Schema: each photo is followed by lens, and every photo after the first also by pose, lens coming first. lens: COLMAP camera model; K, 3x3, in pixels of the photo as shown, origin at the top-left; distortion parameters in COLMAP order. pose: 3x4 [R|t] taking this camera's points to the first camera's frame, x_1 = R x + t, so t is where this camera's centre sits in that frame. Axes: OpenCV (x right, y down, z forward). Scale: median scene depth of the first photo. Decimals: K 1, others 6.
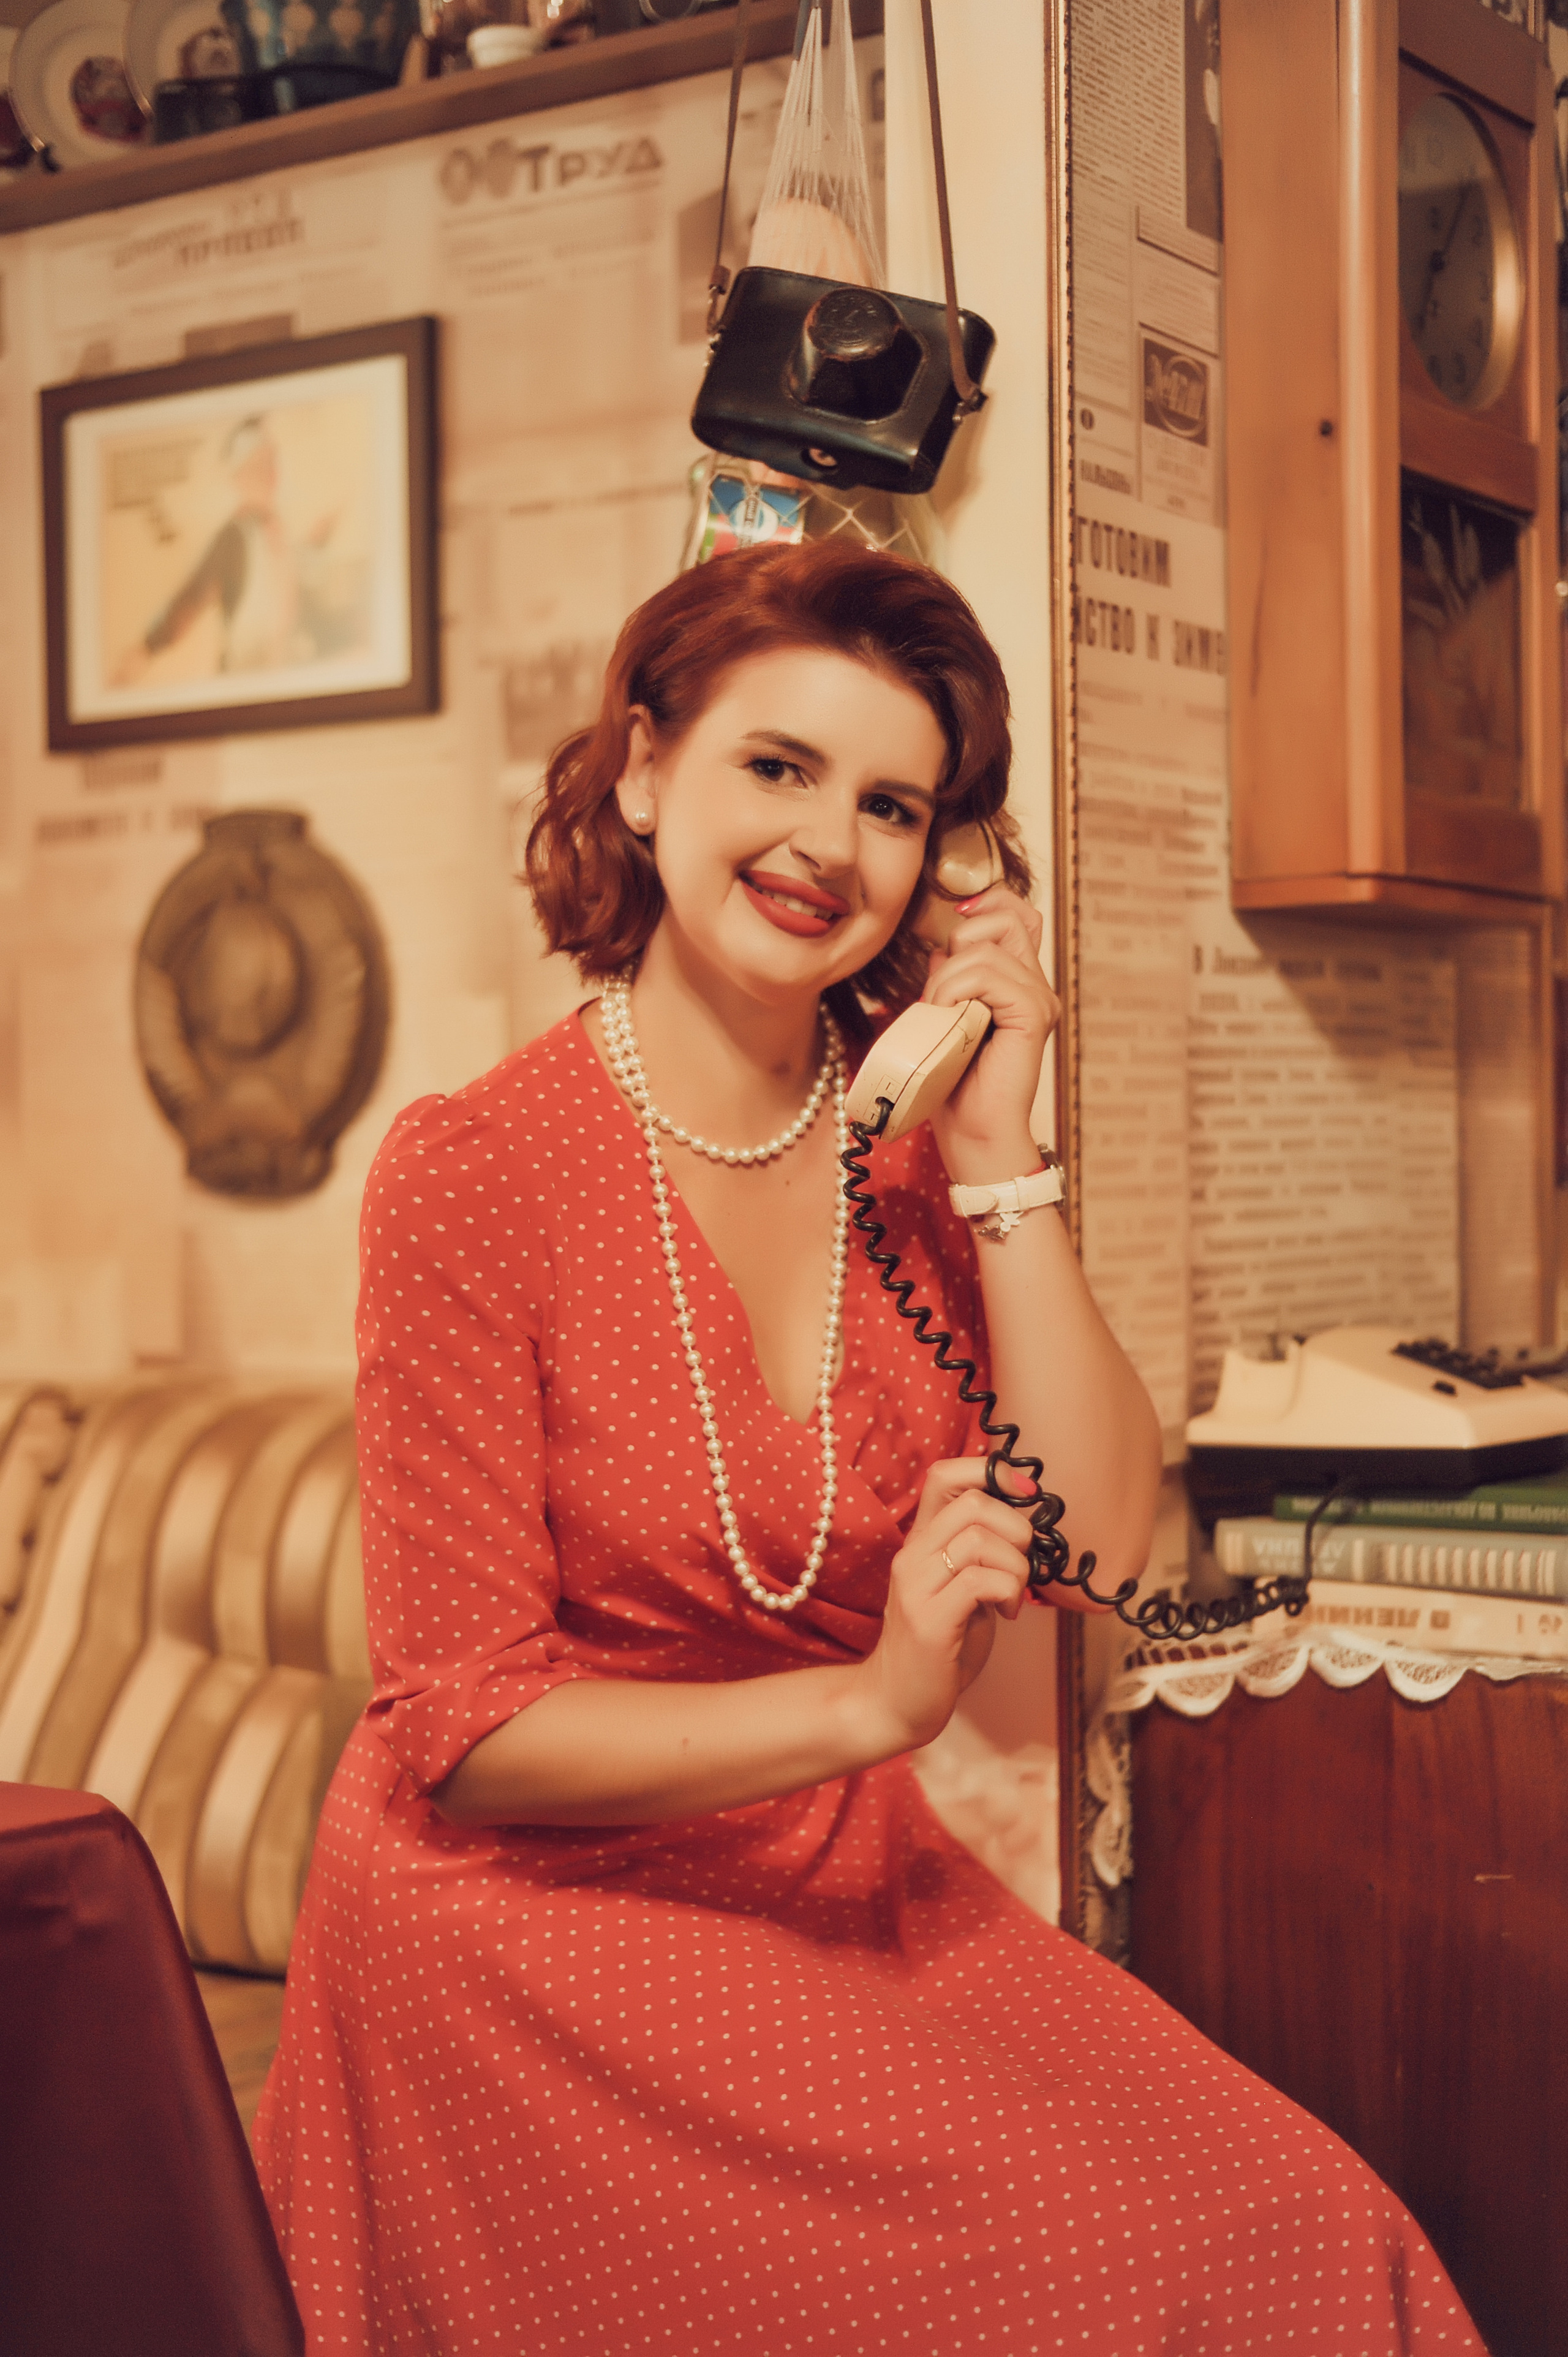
lens RADIAL K [[3591.5, 0, 784.0], [0, 3591.5, 1178.5], [0, 0, 1]] dist [-0.051892, 0.112784]
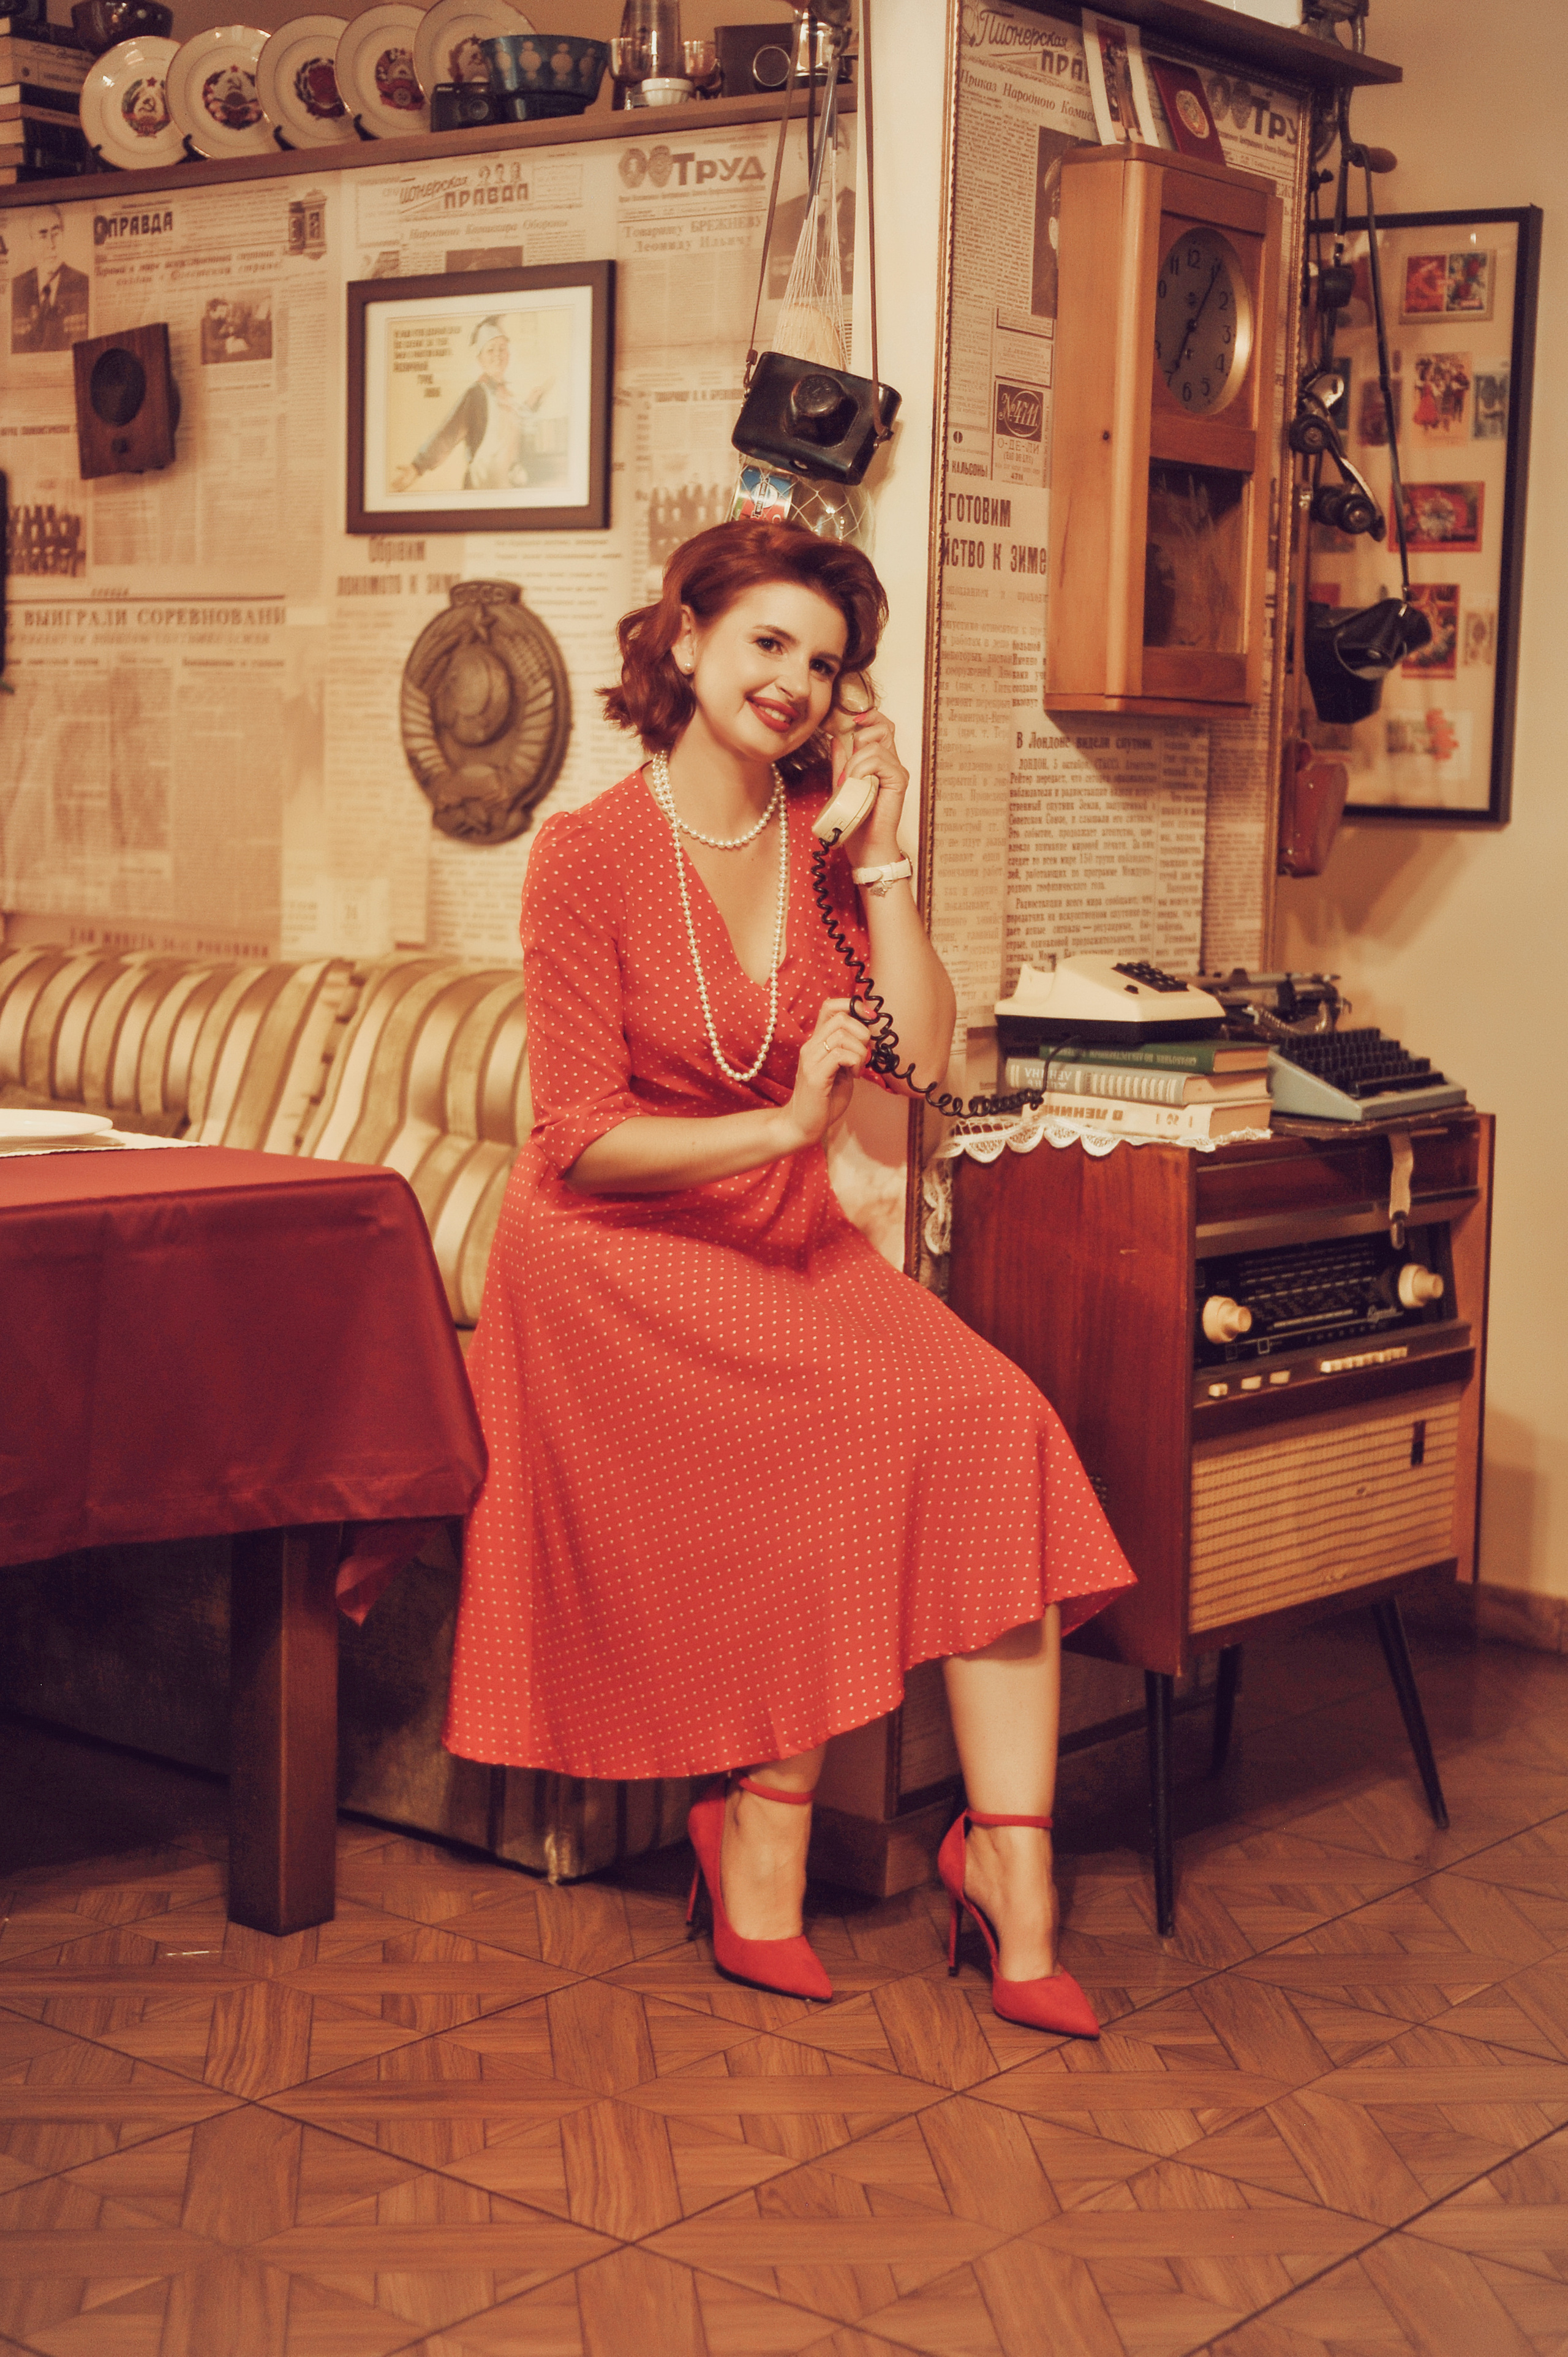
lens RADIAL K [[3591.5, 0, 784.0], [0, 3591.5, 1178.5], [0, 0, 1]] dist [-0.051892, 0.112784]
pose [[0.997419, 0.045358, -0.055659, 0.107655], [-0.039103, 0.993303, 0.108723, -0.034212], [0.060218, -0.106266, 0.992513, -0.763488]]
